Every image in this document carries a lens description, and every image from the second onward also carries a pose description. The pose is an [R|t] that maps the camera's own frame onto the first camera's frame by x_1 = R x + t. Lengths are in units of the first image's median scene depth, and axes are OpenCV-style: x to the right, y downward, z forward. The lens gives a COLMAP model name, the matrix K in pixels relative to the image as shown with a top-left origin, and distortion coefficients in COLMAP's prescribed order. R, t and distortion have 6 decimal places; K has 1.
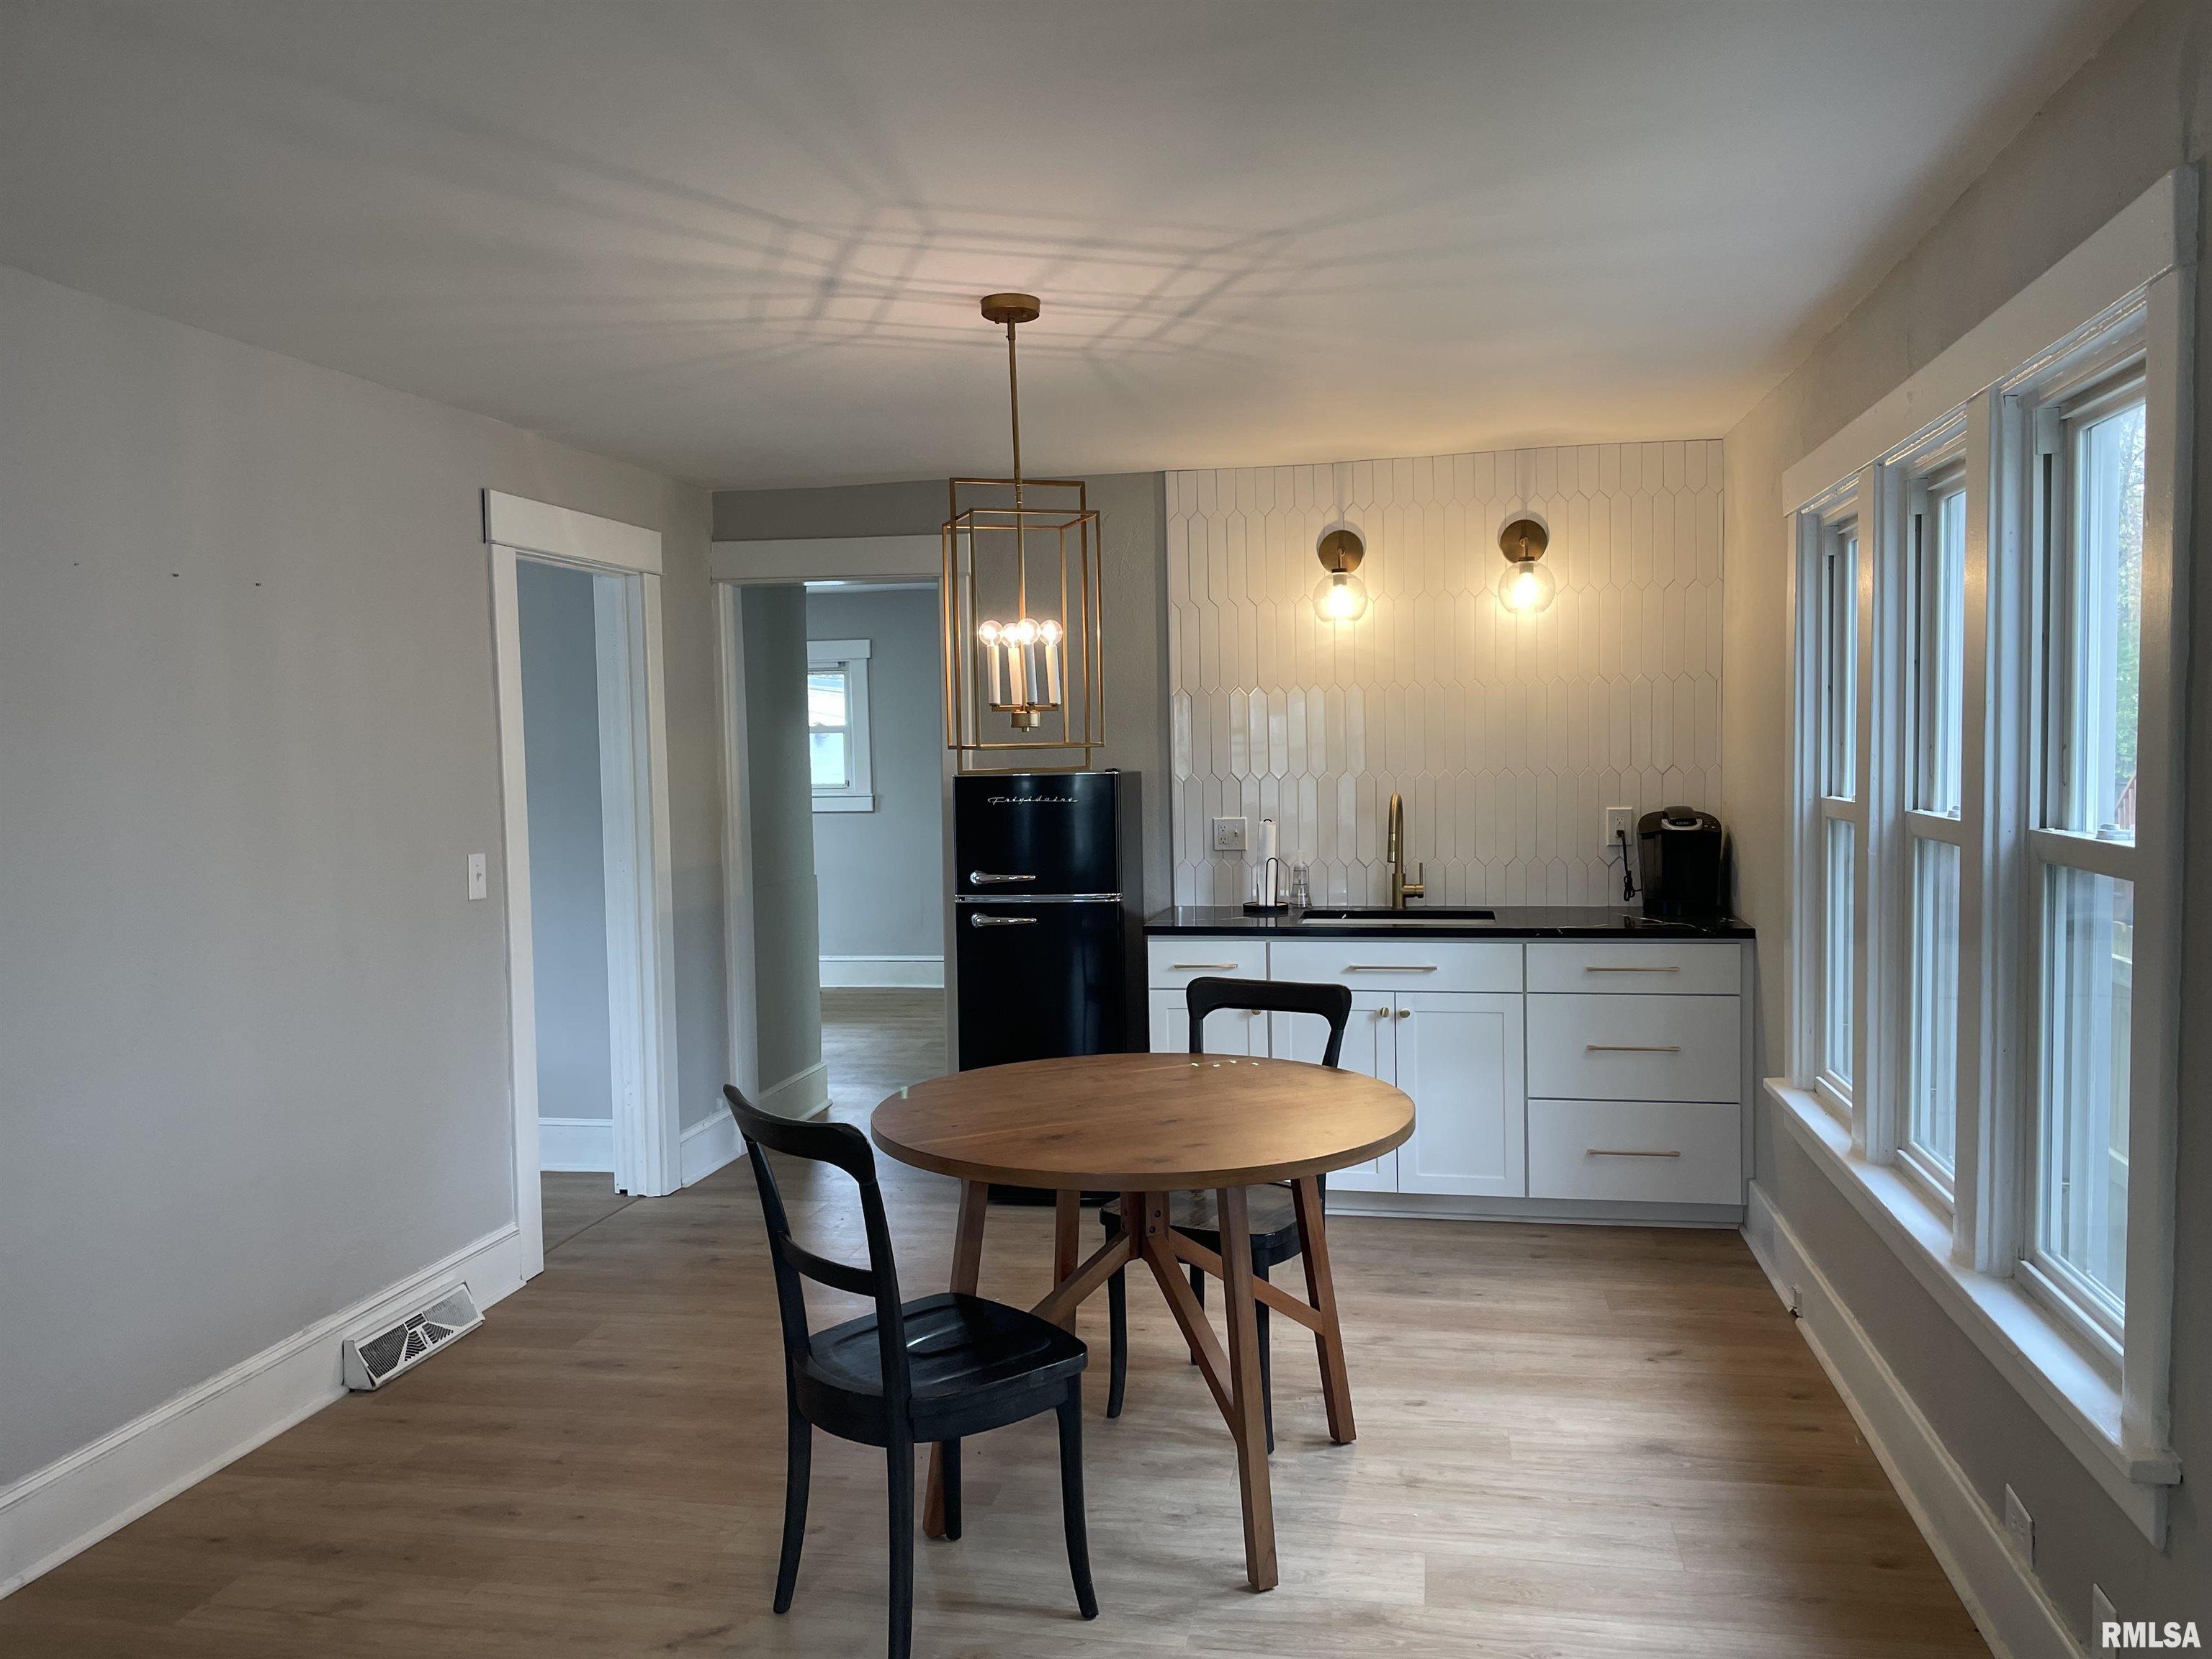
lens RADIAL K [[1677.7, 0, 1113.2], [0, 1677.7, 841.7], [0, 0, 1]] dist [0.072731, -0.092943]
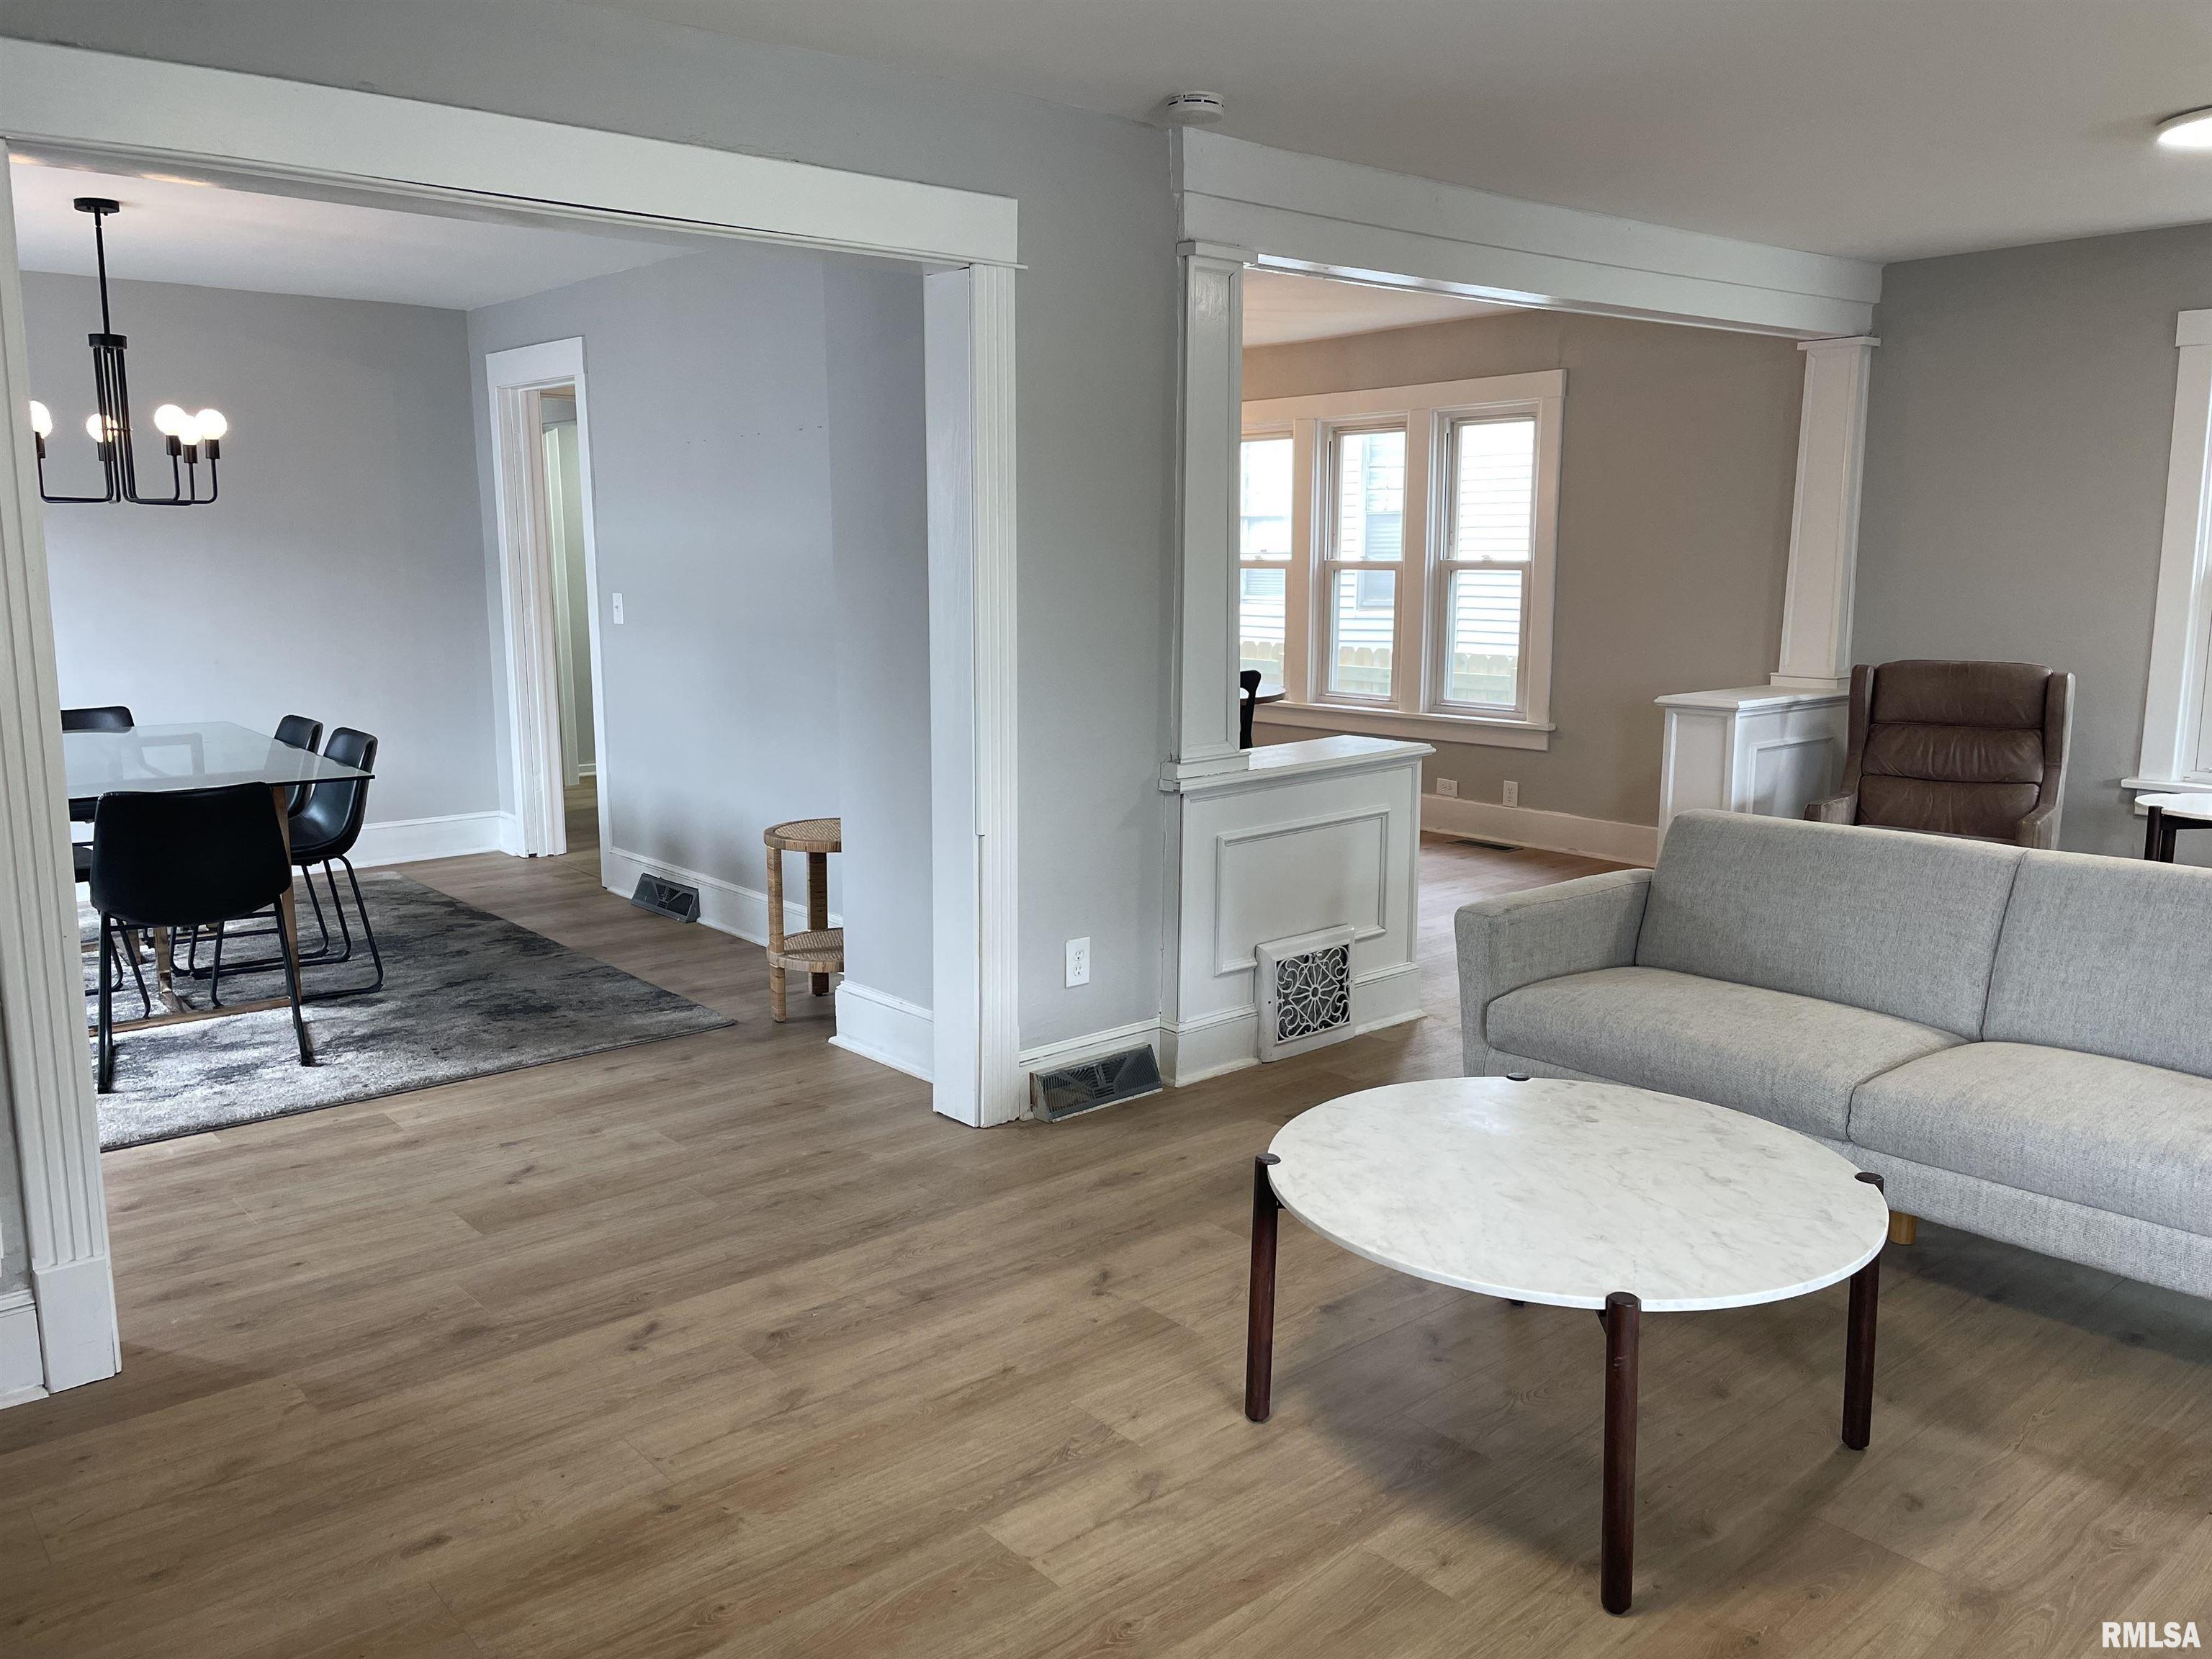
lens RADIAL K [[1666.2, 0, 1111.0], [0, 1666.2, 823.7], [0, 0, 1]] dist [0.096210, -0.137063]
pose [[0.624961, -0.113498, 0.772361, -0.477058], [0.037463, 0.992595, 0.115548, 0.050316], [-0.779756, -0.043277, 0.624585, -0.410813]]
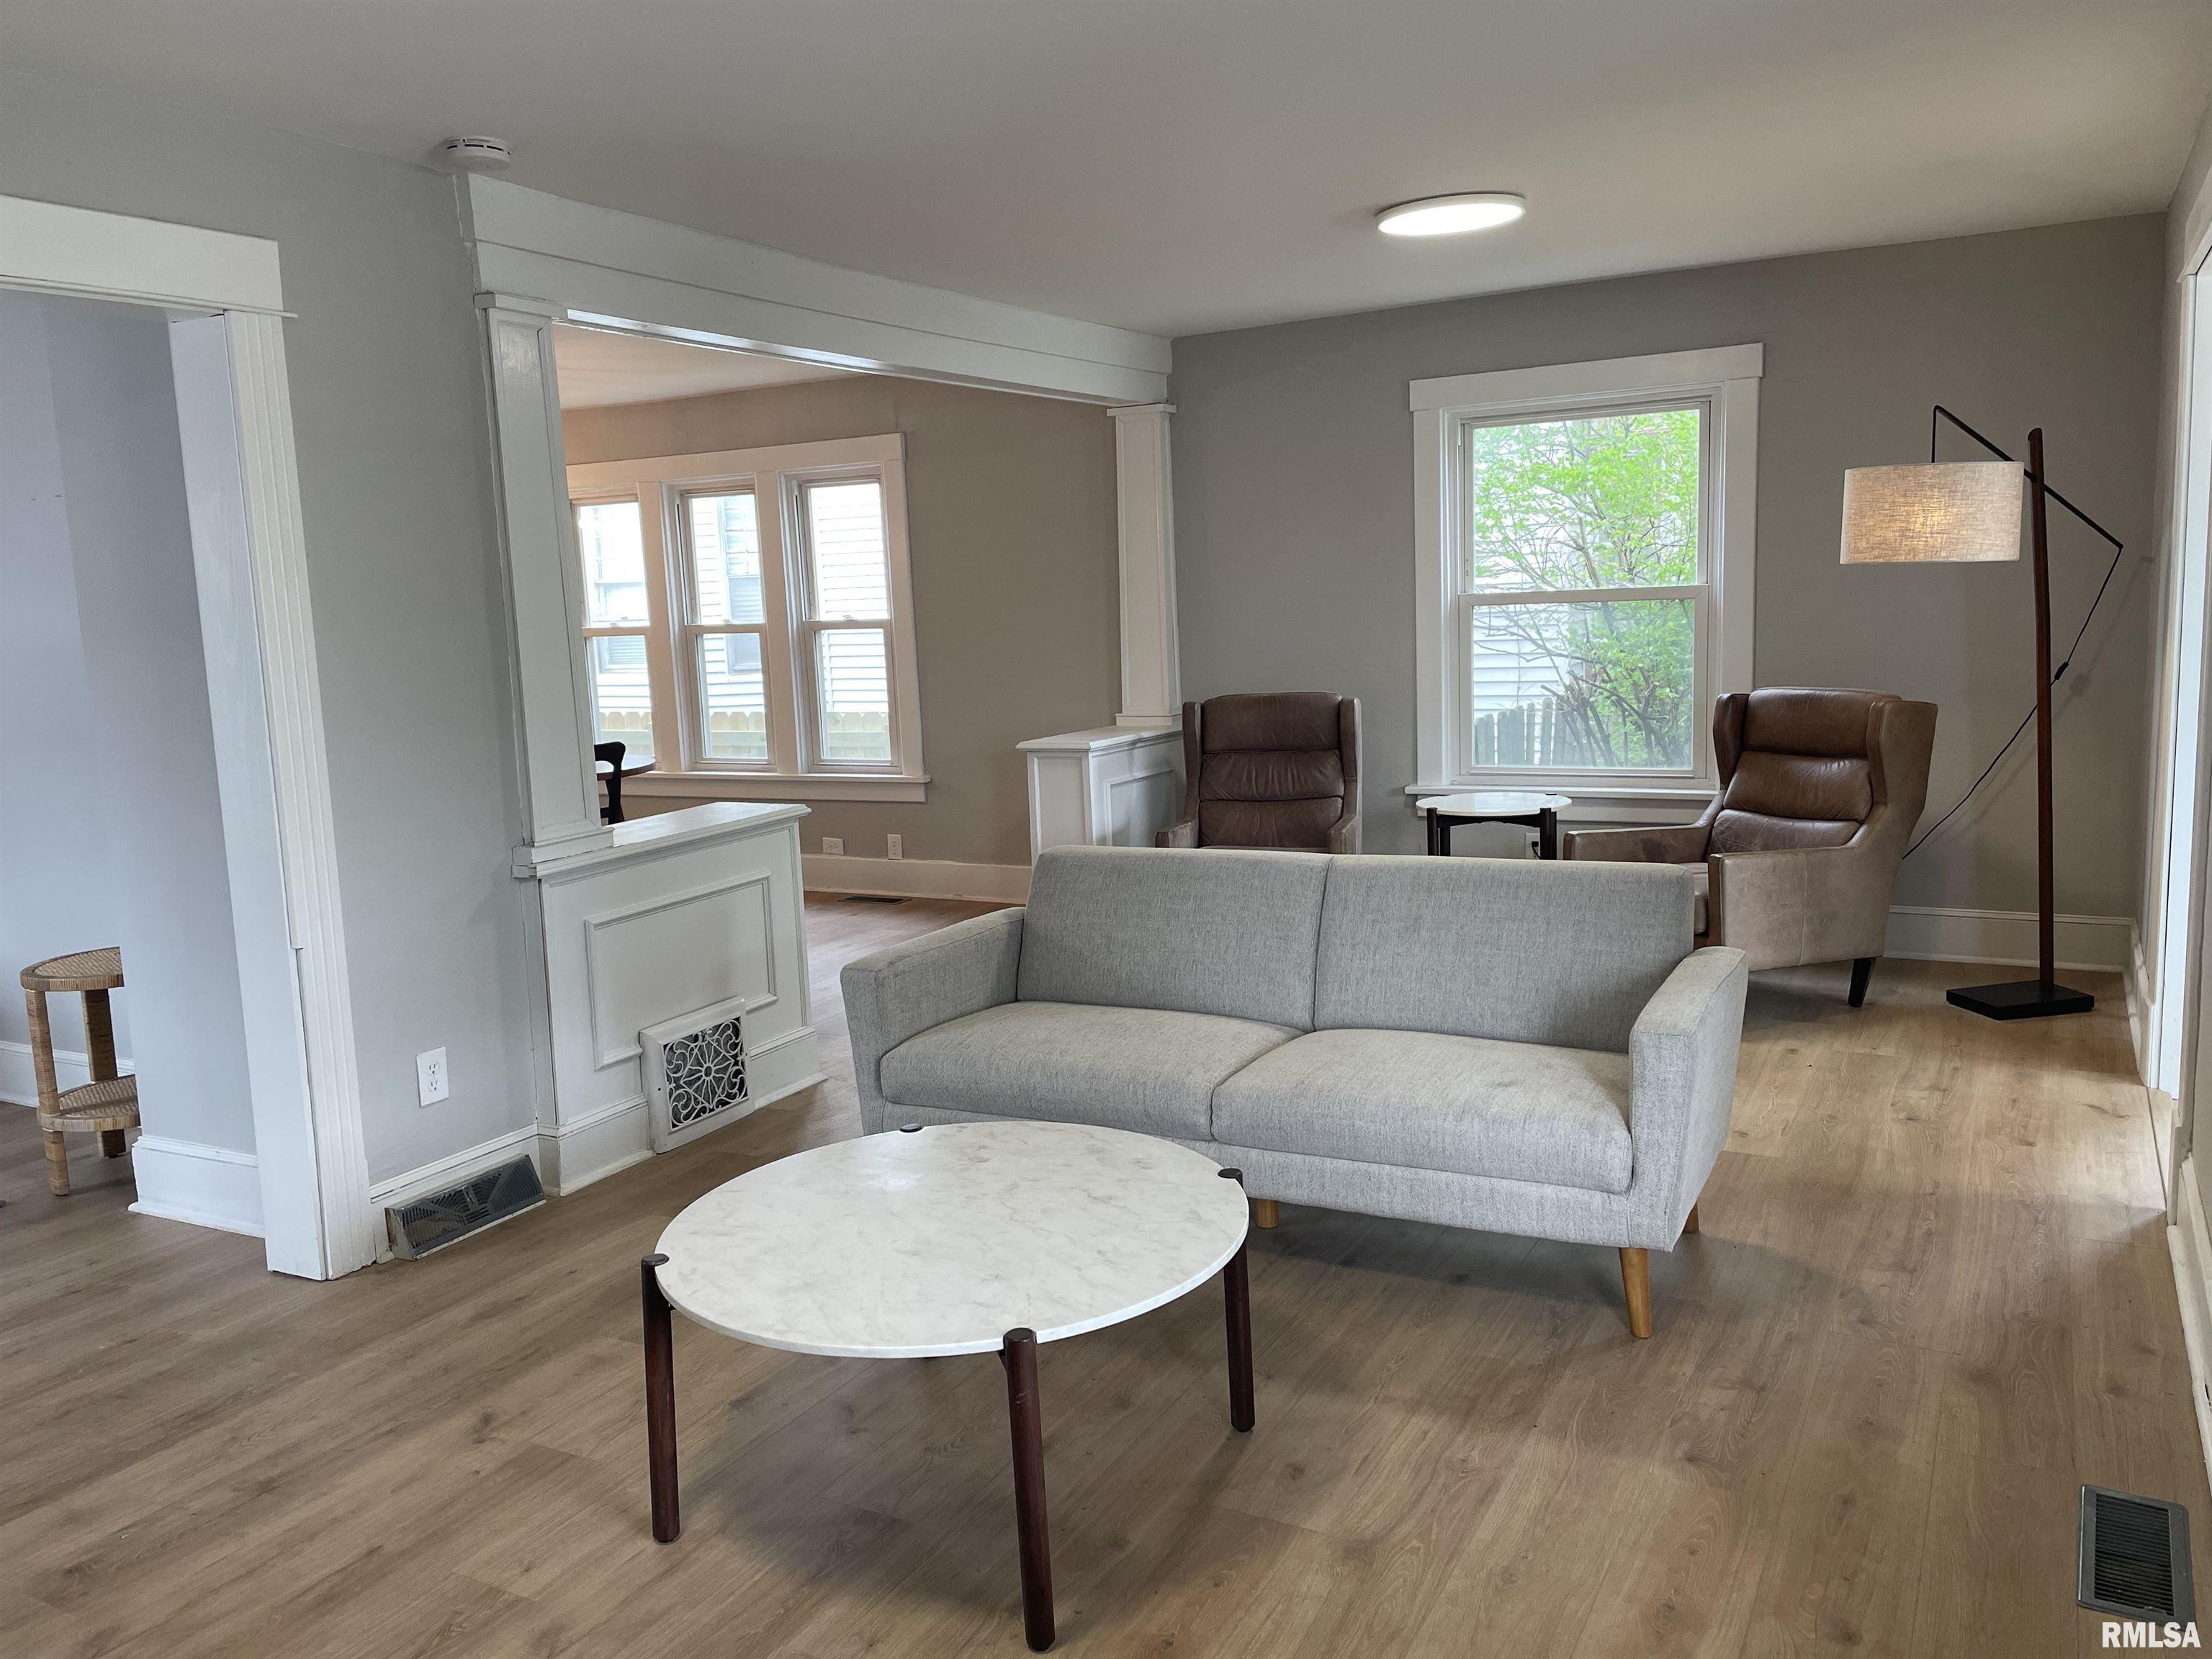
lens RADIAL K [[1666.2, 0, 1111.0], [0, 1666.2, 823.7], [0, 0, 1]] dist [0.096210, -0.137063]
pose [[0.304189, -0.126359, 0.944194, -0.474274], [0.092739, 0.990384, 0.102663, 0.050654], [-0.948087, 0.056335, 0.312982, -0.411636]]
